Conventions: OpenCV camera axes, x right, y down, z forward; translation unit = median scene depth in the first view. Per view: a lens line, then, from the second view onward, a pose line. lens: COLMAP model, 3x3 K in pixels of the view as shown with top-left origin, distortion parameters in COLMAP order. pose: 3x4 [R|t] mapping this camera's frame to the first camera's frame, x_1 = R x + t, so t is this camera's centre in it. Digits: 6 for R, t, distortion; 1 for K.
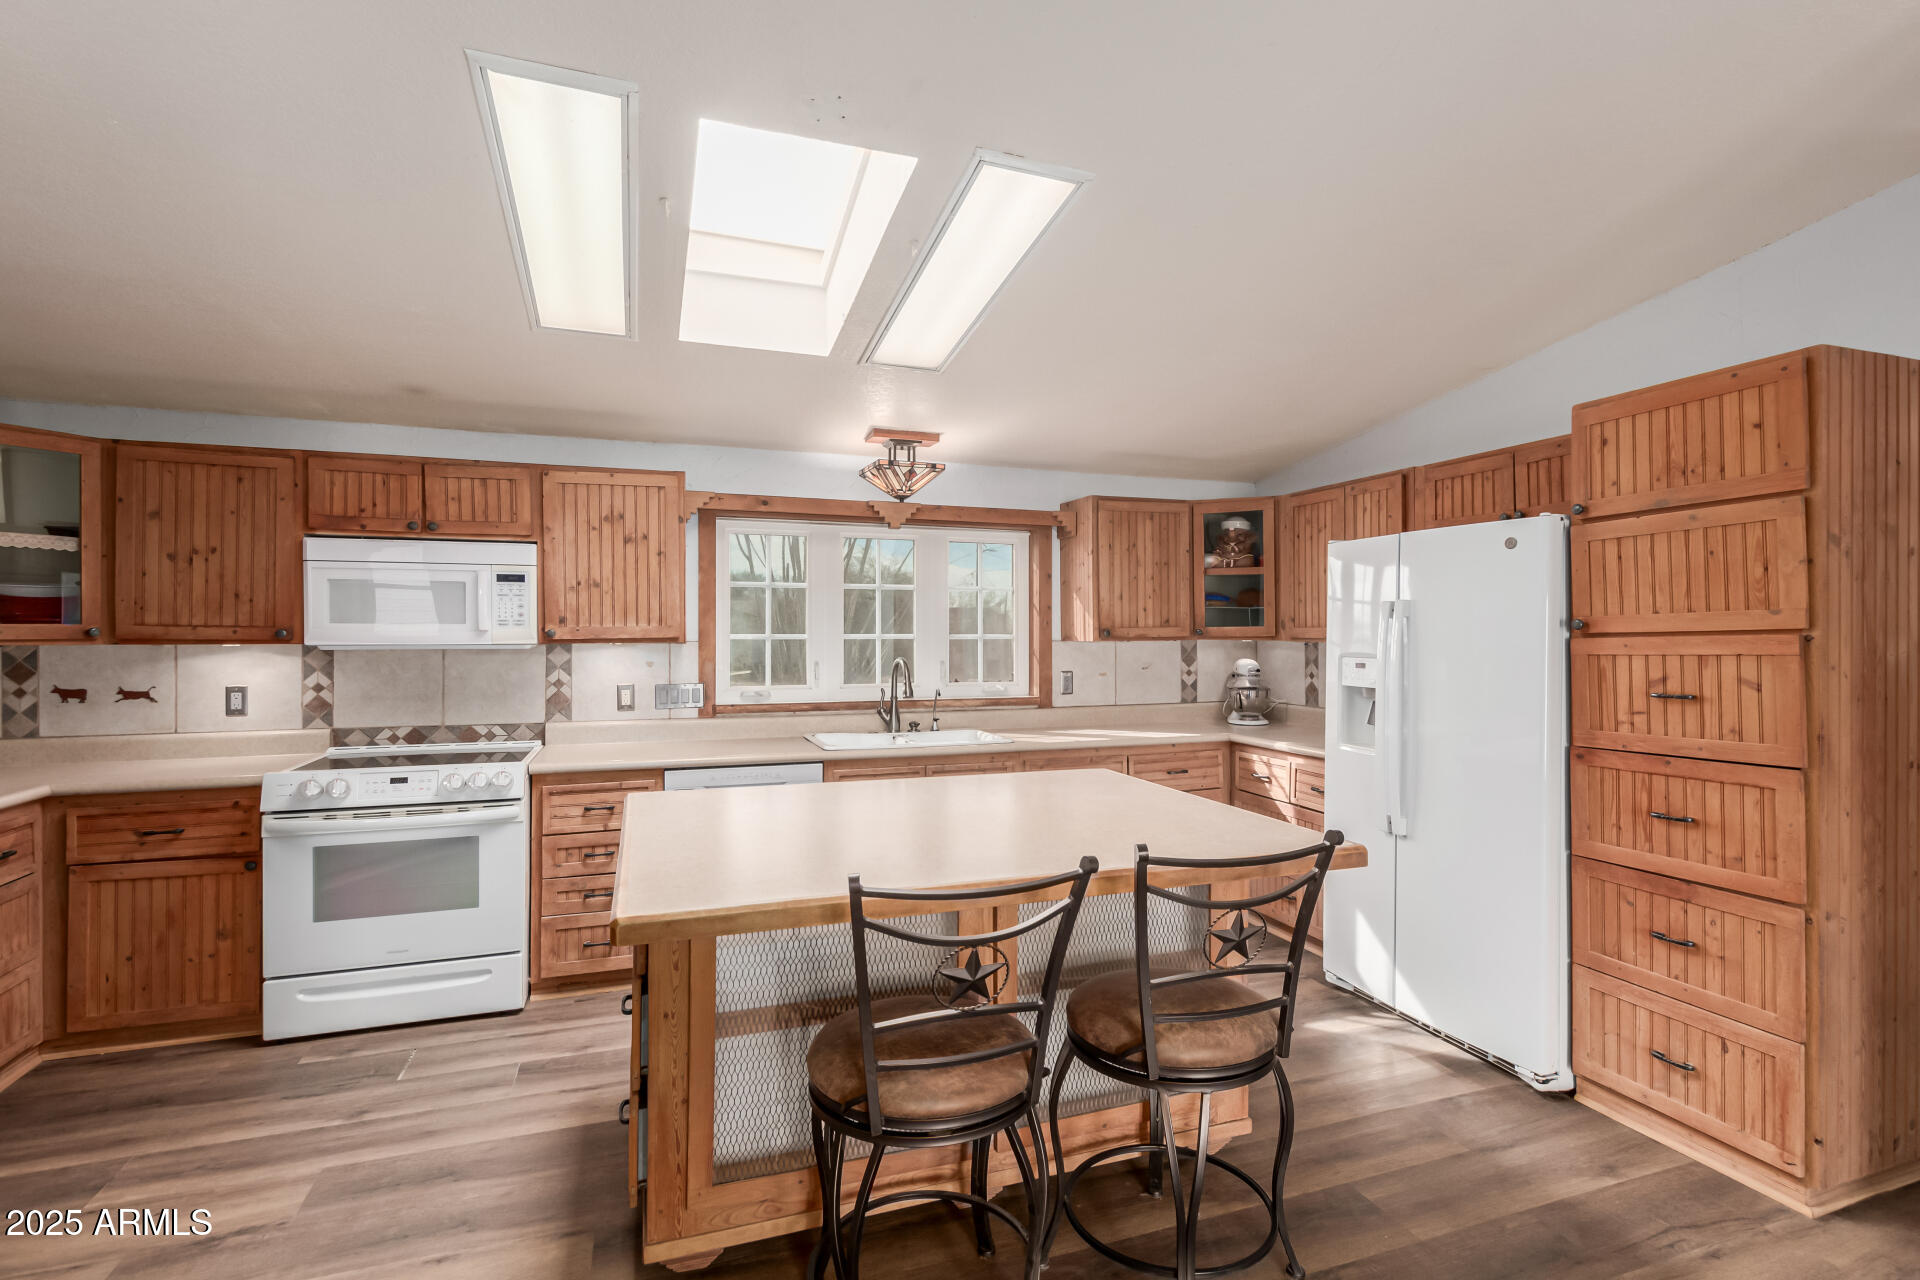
lens RADIAL K [[925.0, 0, 983.4], [0, 925.0, 629.6], [0, 0, 1]] dist [0.011598, -0.006627]
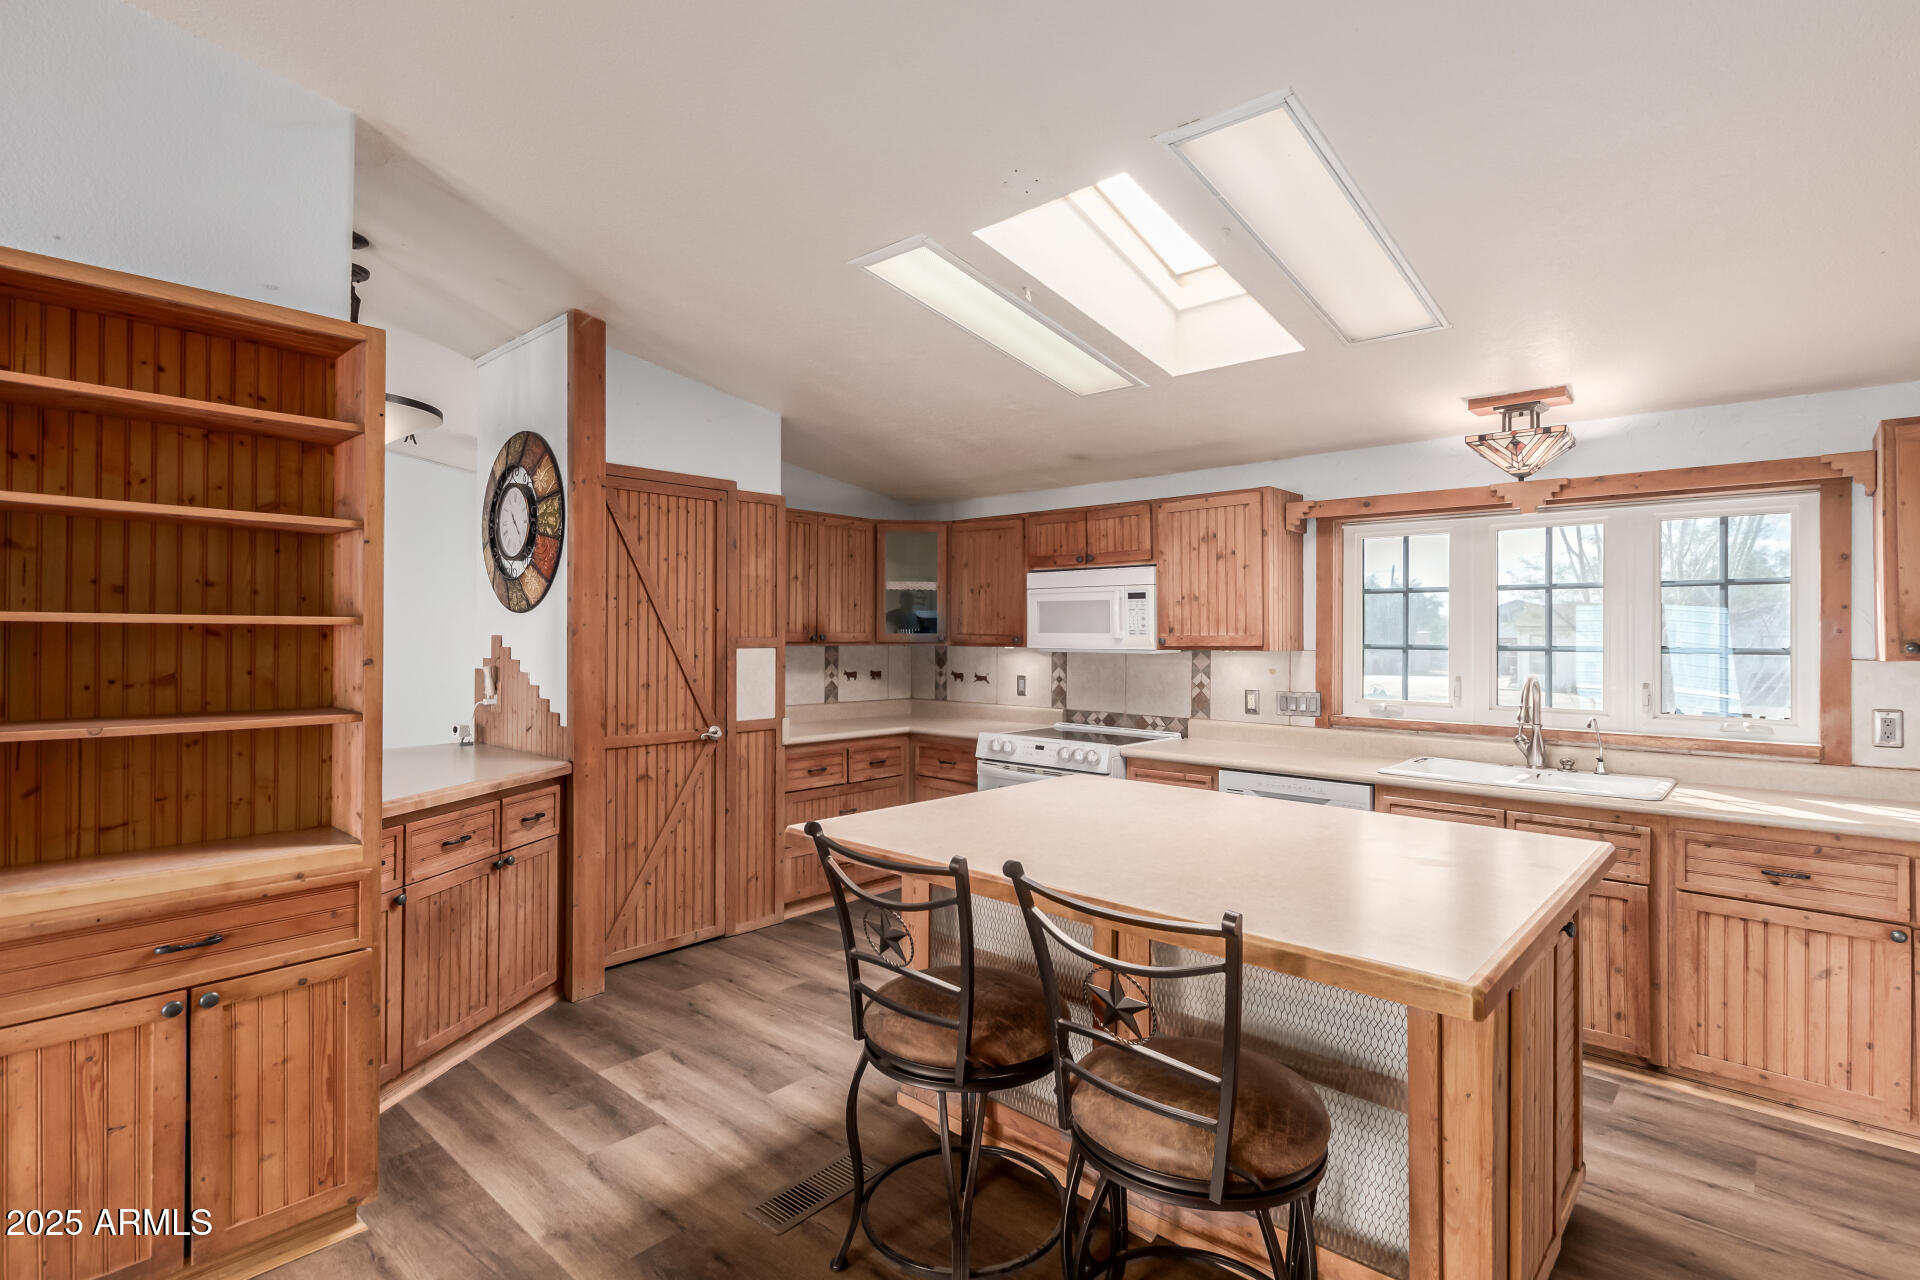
lens RADIAL K [[925.0, 0, 974.4], [0, 925.0, 633.3], [0, 0, 1]] dist [0.011598, -0.006627]
pose [[0.471897, -0.001489, -0.881652, 0.450014], [-0.006016, 0.999970, -0.004910, 0.001249], [0.881633, 0.007621, 0.471874, 0.229960]]
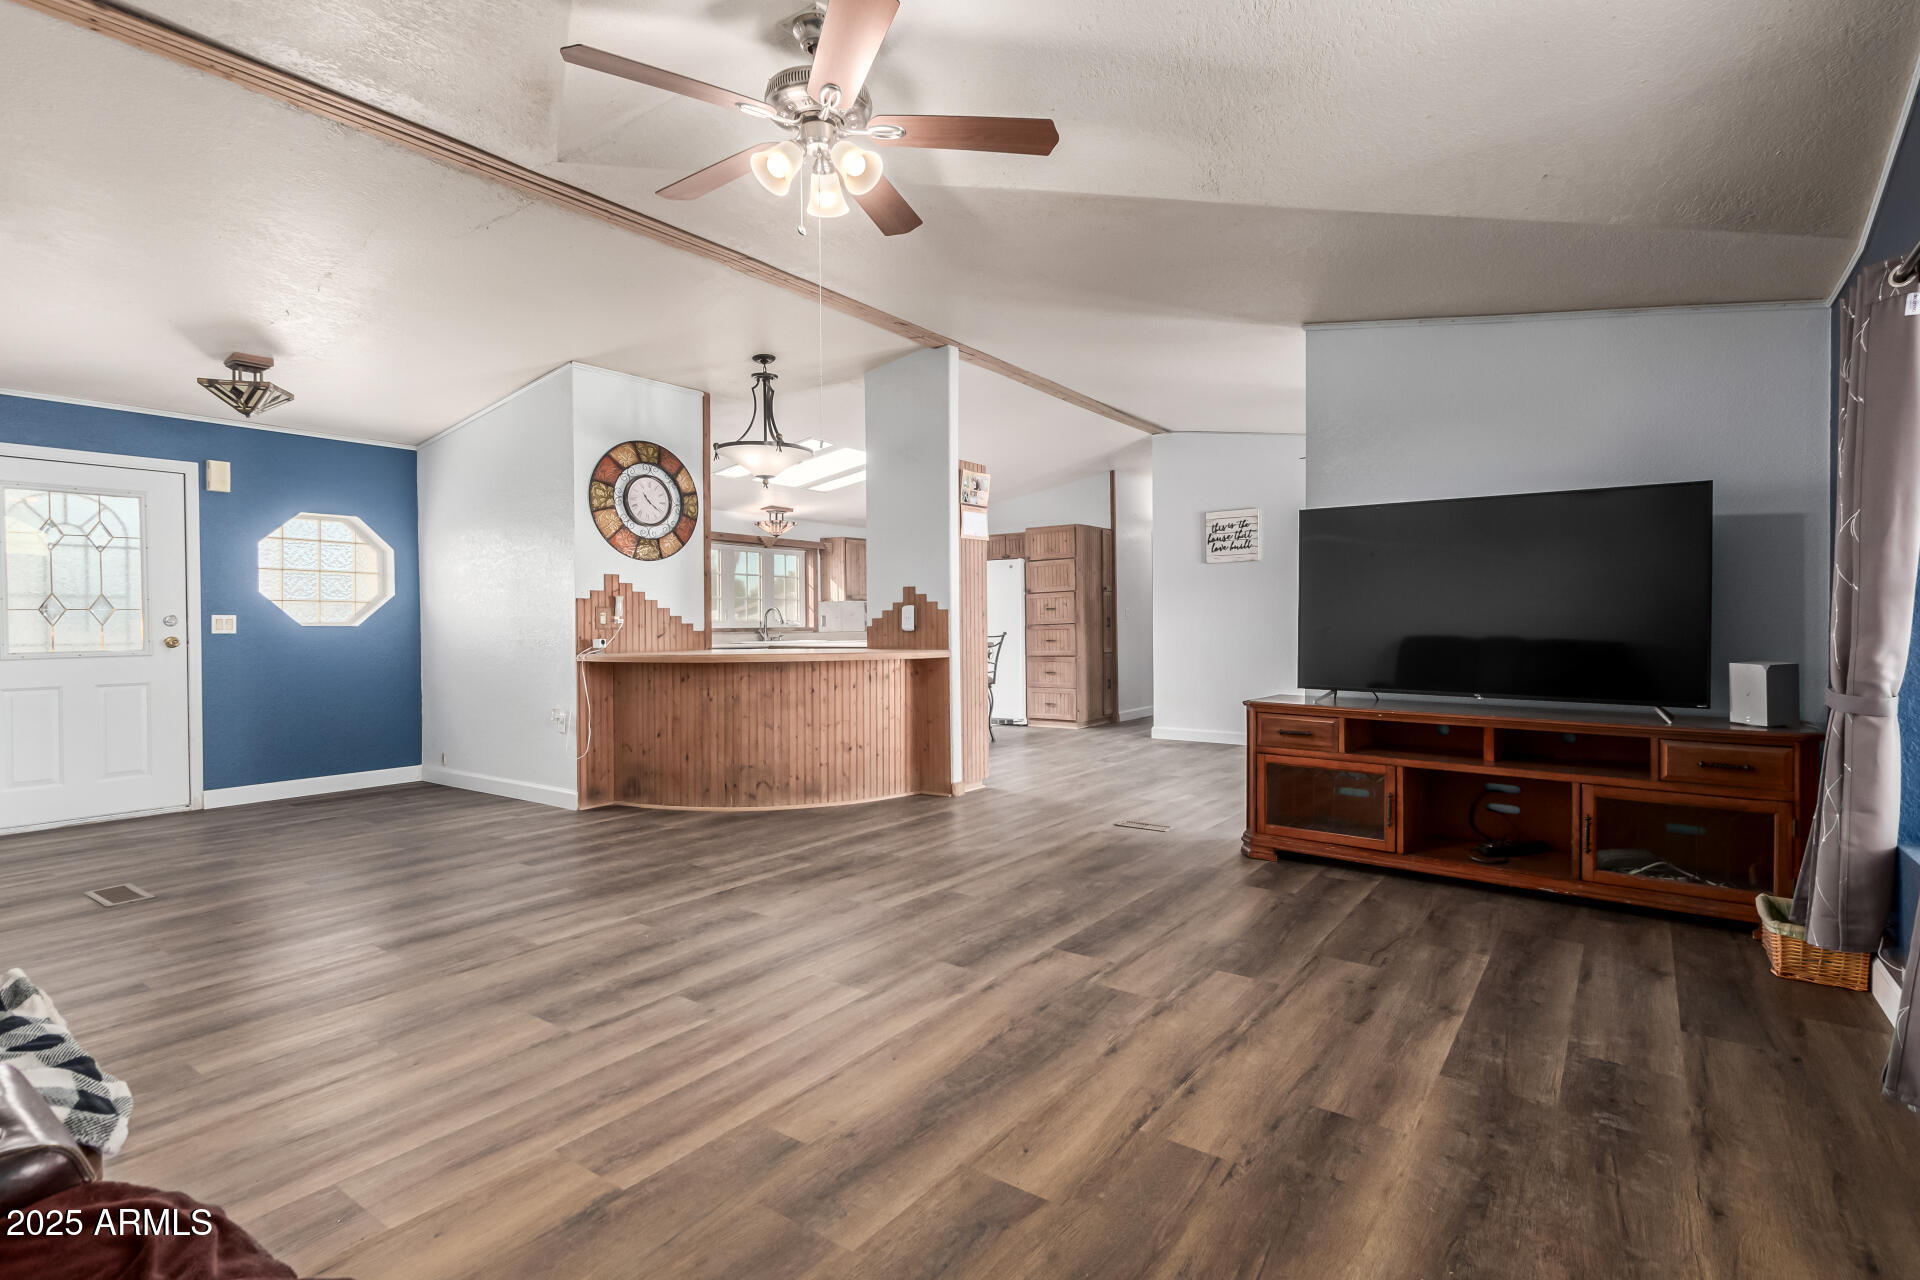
lens RADIAL K [[925.0, 0, 996.1], [0, 925.0, 635.4], [0, 0, 1]] dist [0.011598, -0.006627]
pose [[0.813000, -0.015702, 0.582052, -1.103273], [0.008854, 0.999854, 0.014605, 0.082645], [-0.582196, -0.006721, 0.813021, -1.312805]]
